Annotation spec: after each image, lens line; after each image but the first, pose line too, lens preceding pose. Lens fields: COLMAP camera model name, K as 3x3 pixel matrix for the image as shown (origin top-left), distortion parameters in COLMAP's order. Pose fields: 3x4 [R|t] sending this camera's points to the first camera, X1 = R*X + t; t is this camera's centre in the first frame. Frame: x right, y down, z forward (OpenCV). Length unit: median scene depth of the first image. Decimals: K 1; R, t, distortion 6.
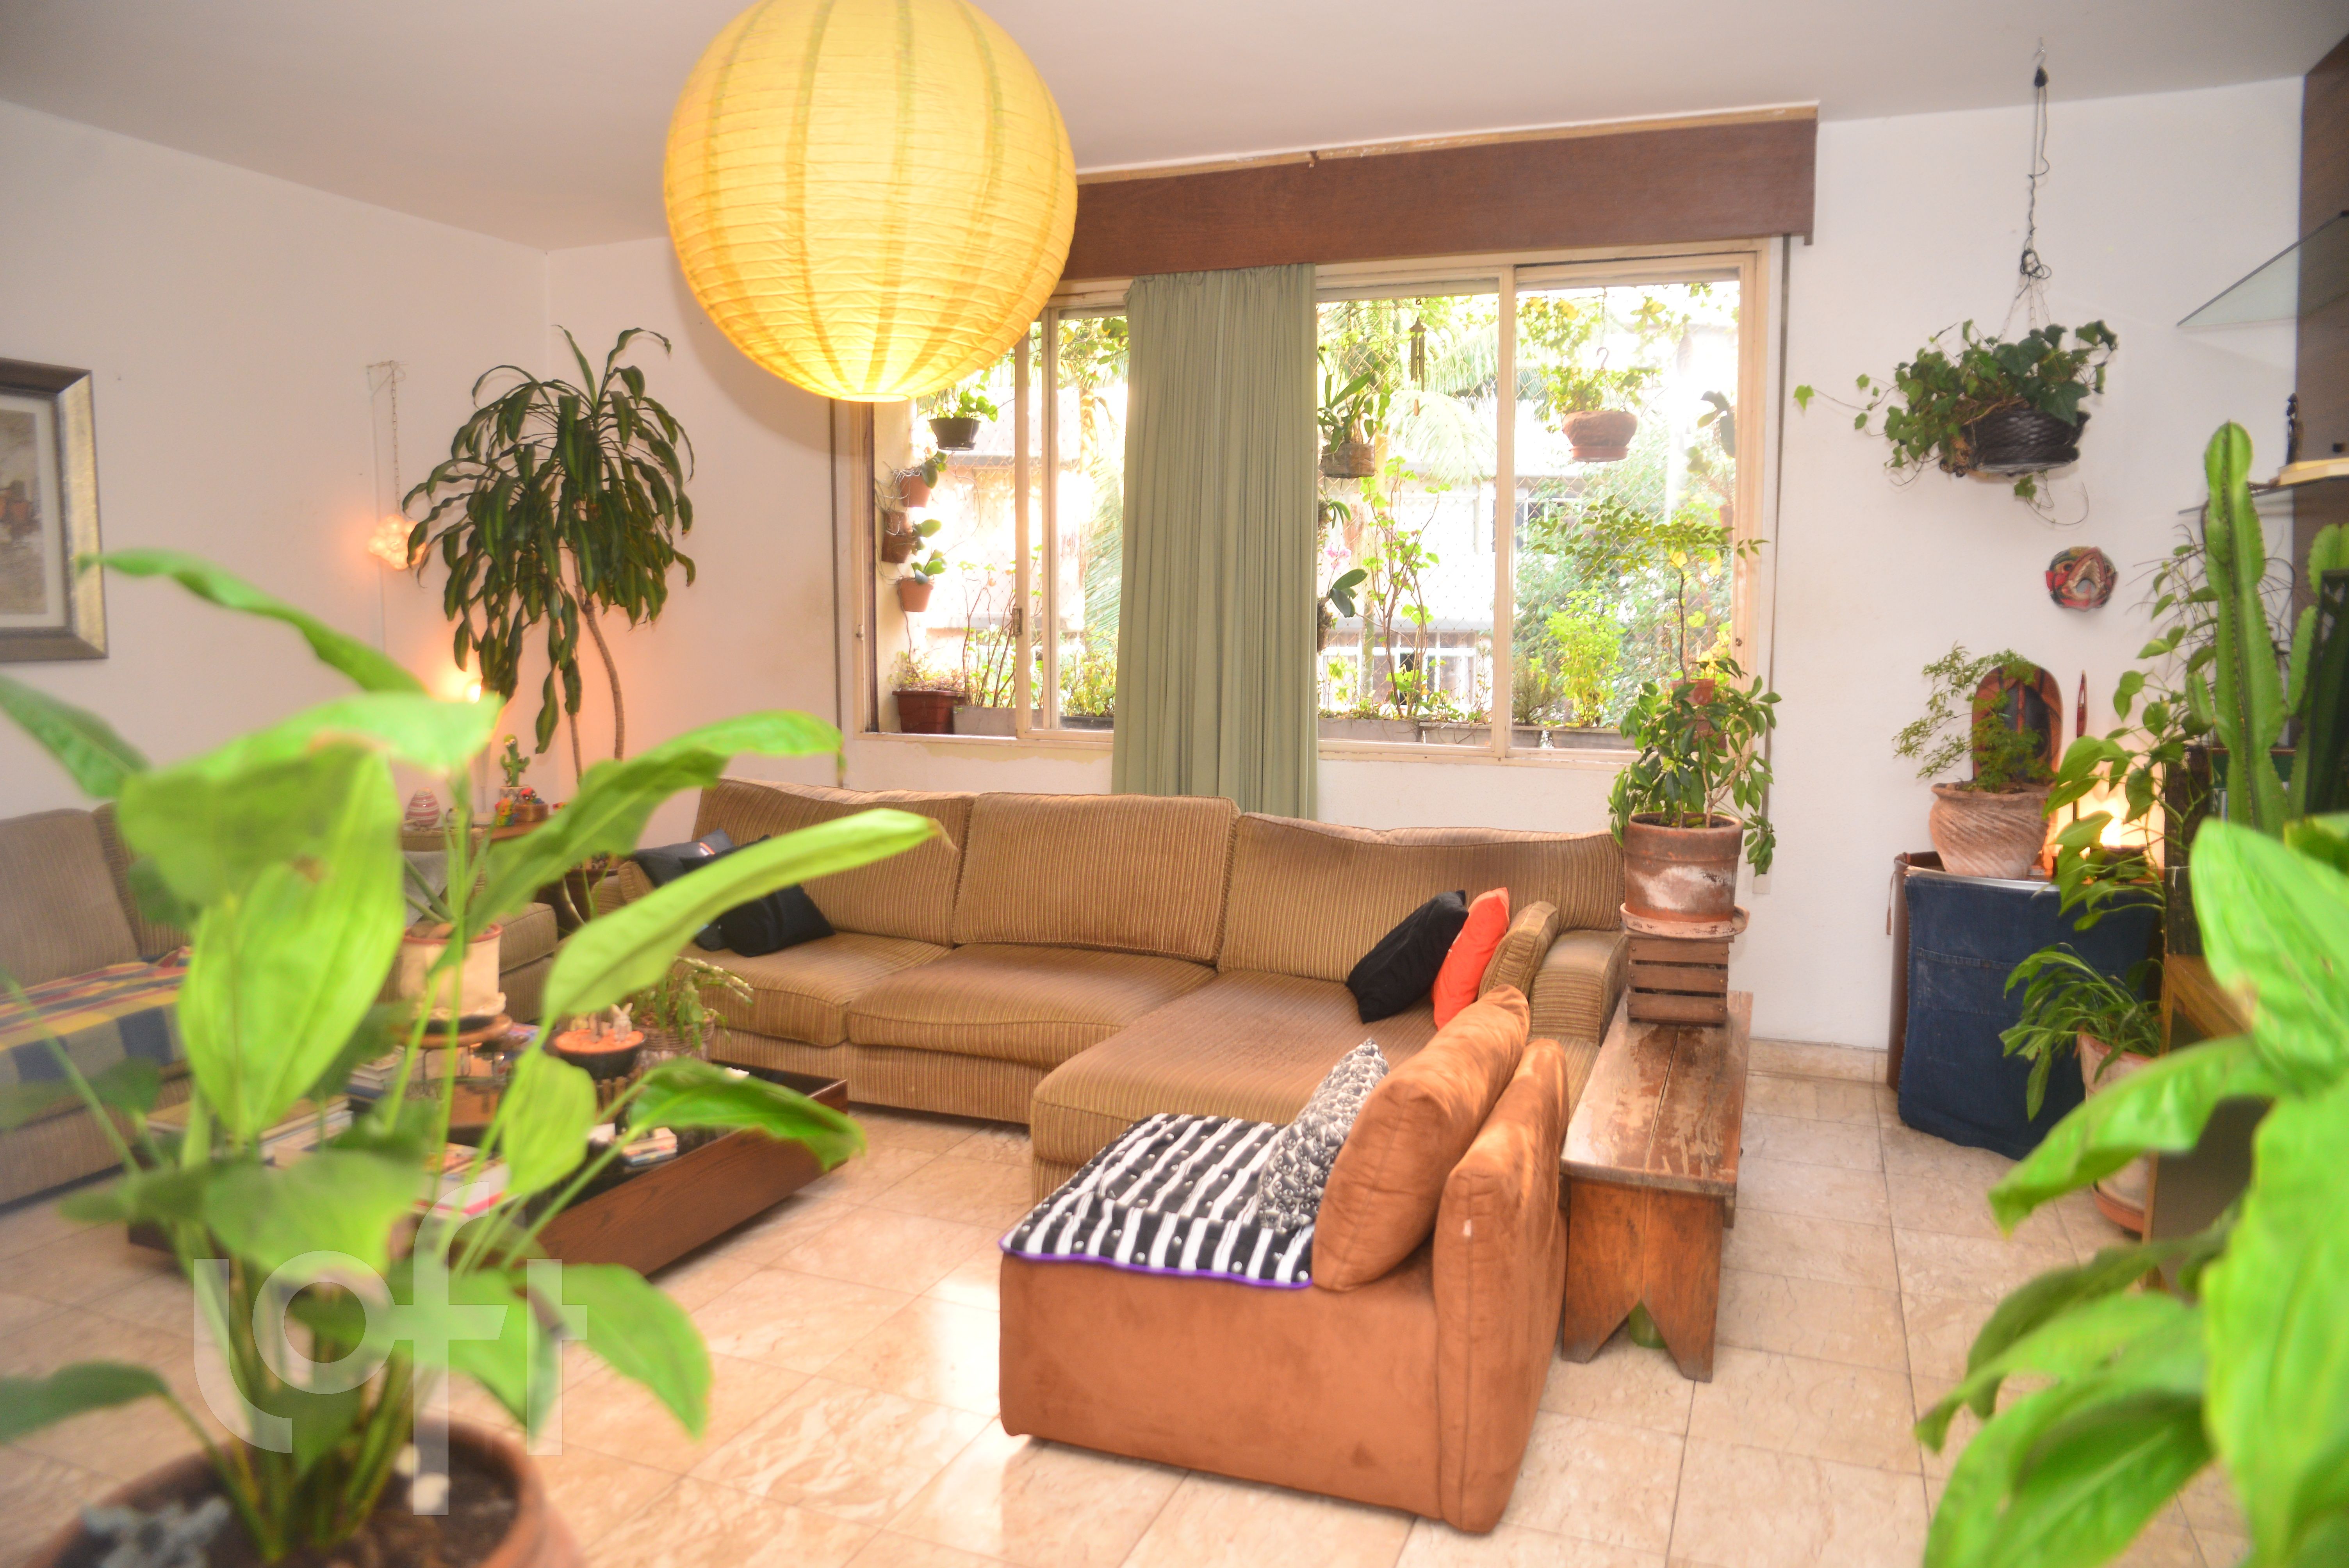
lens RADIAL K [[1597.7, 0, 1171.3], [0, 1597.7, 770.1], [0, 0, 1]] dist [-0.121495, 0.089091]
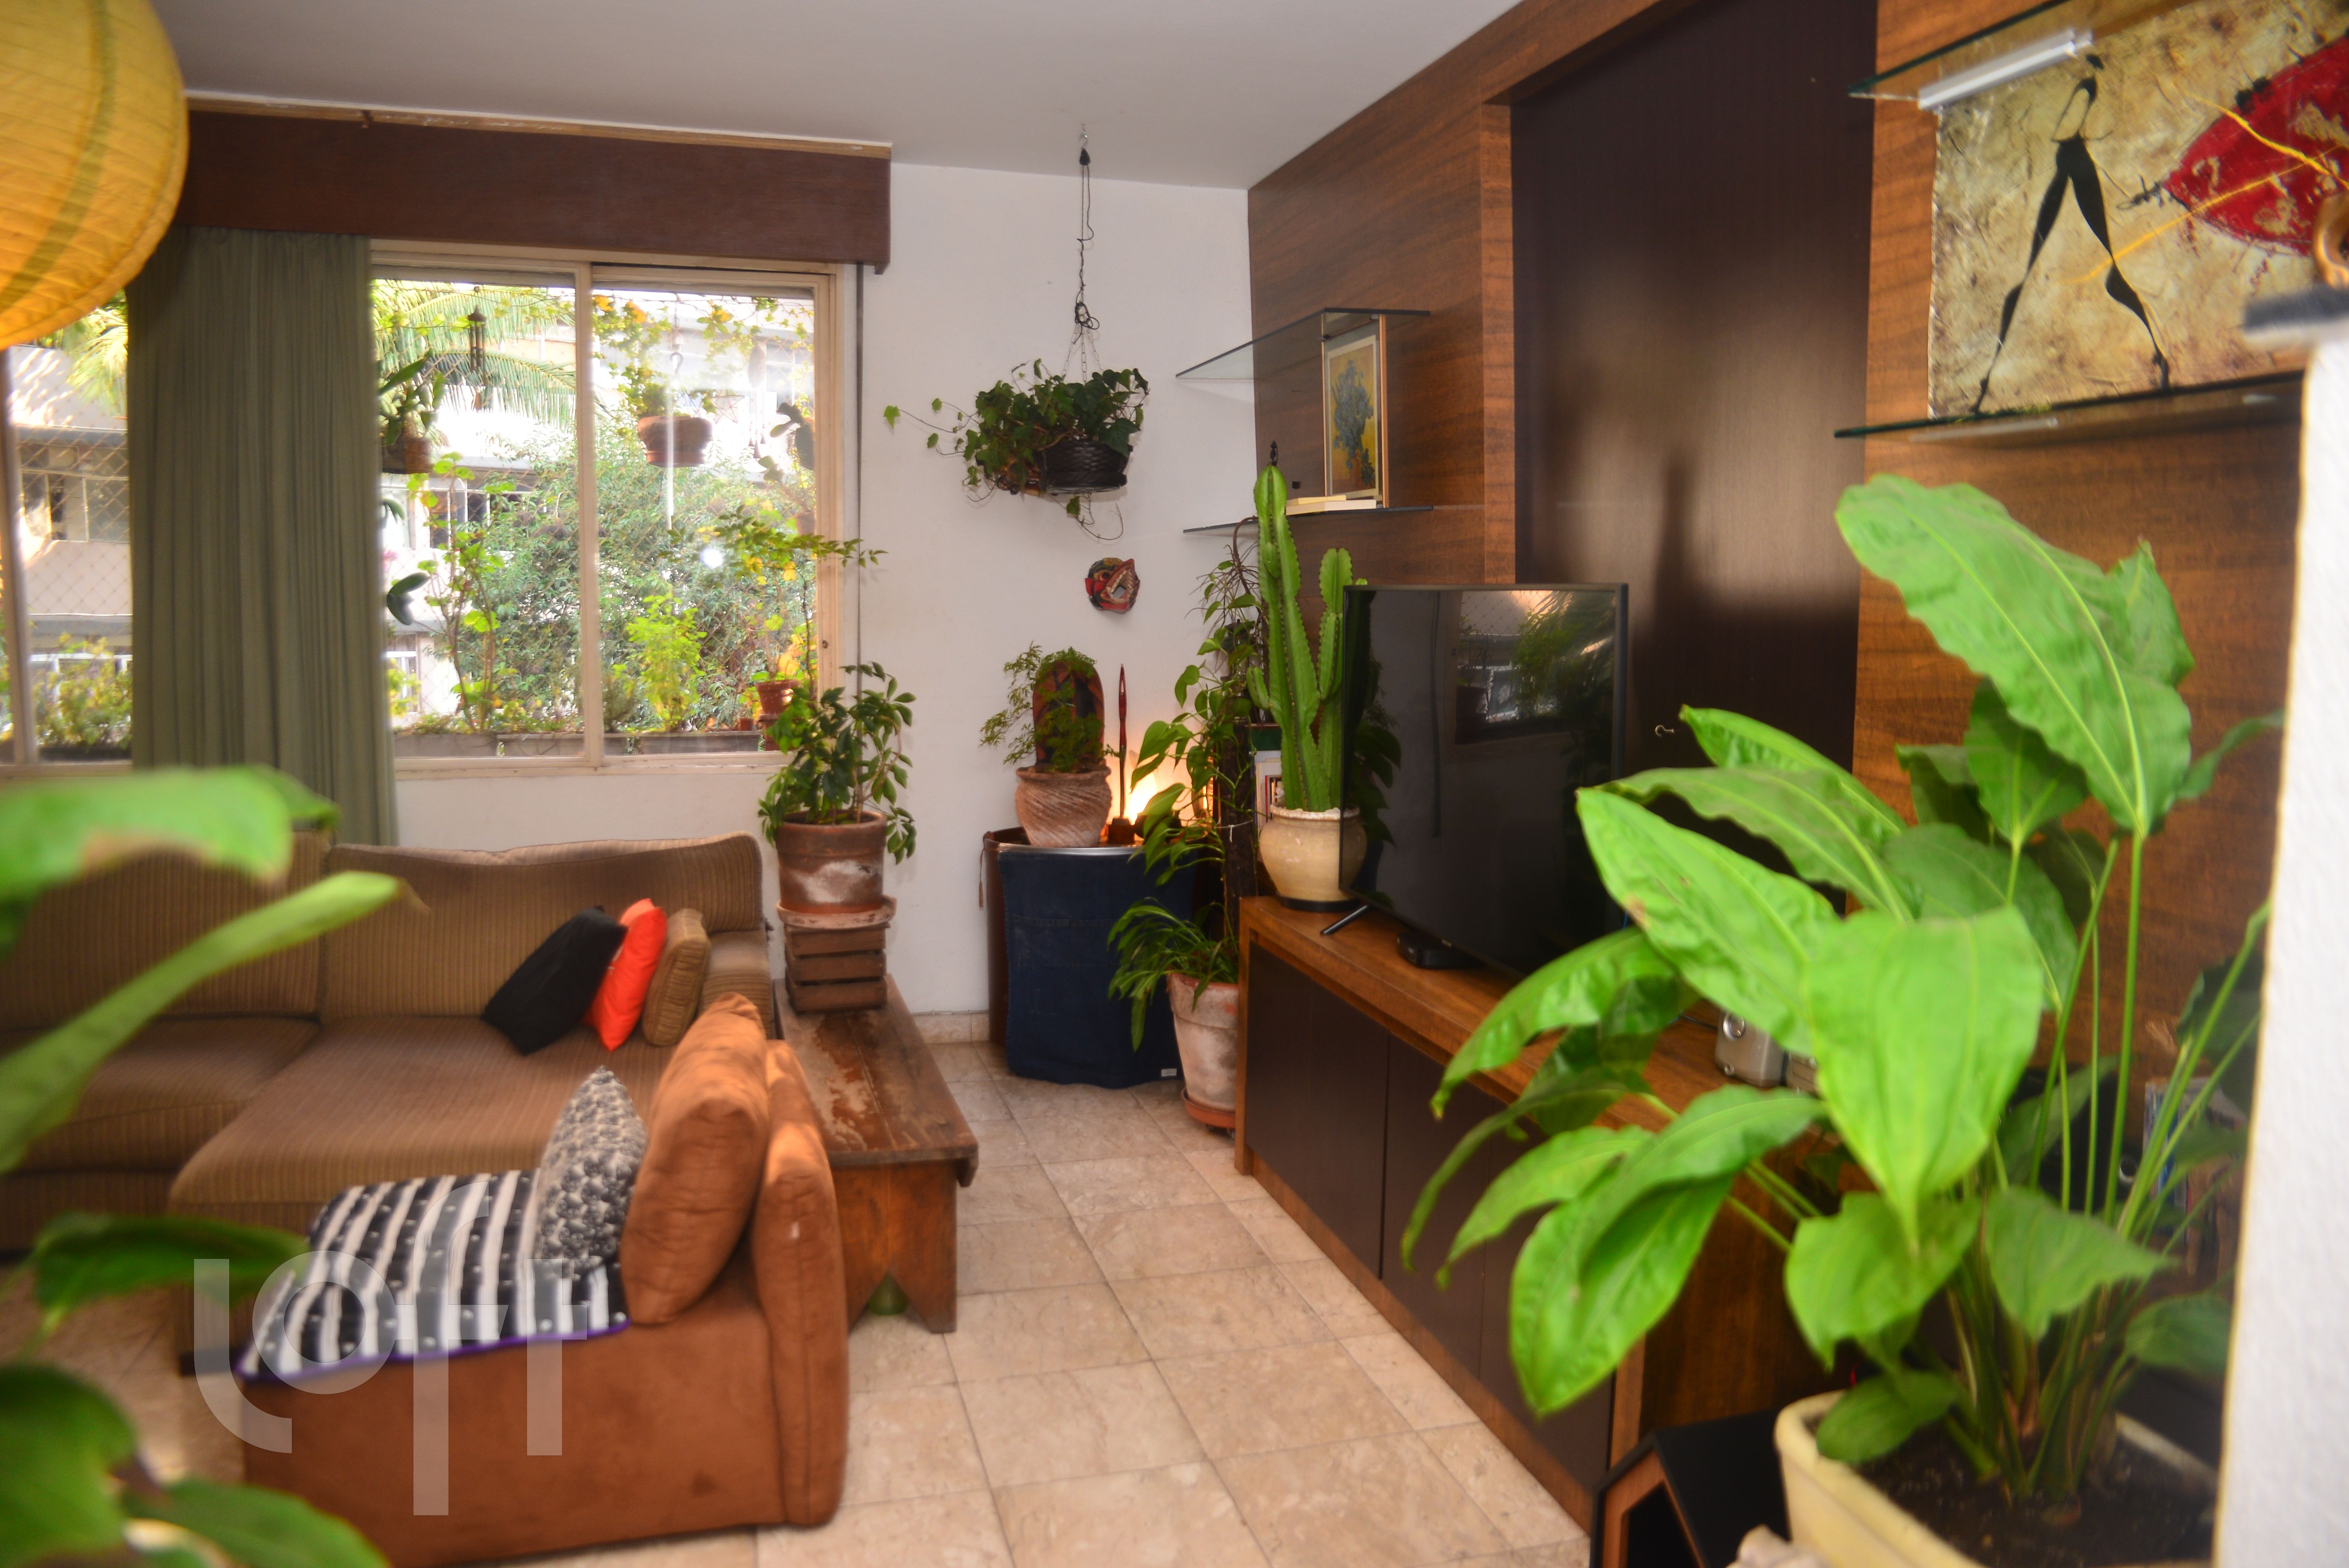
lens RADIAL K [[1600.9, 0, 1167.8], [0, 1600.9, 772.1], [0, 0, 1]] dist [-0.125606, 0.103714]
pose [[0.794588, -0.058381, 0.604335, -0.138245], [0.055981, 0.998171, 0.022822, -0.010097], [-0.604562, 0.015697, 0.796403, 0.021701]]
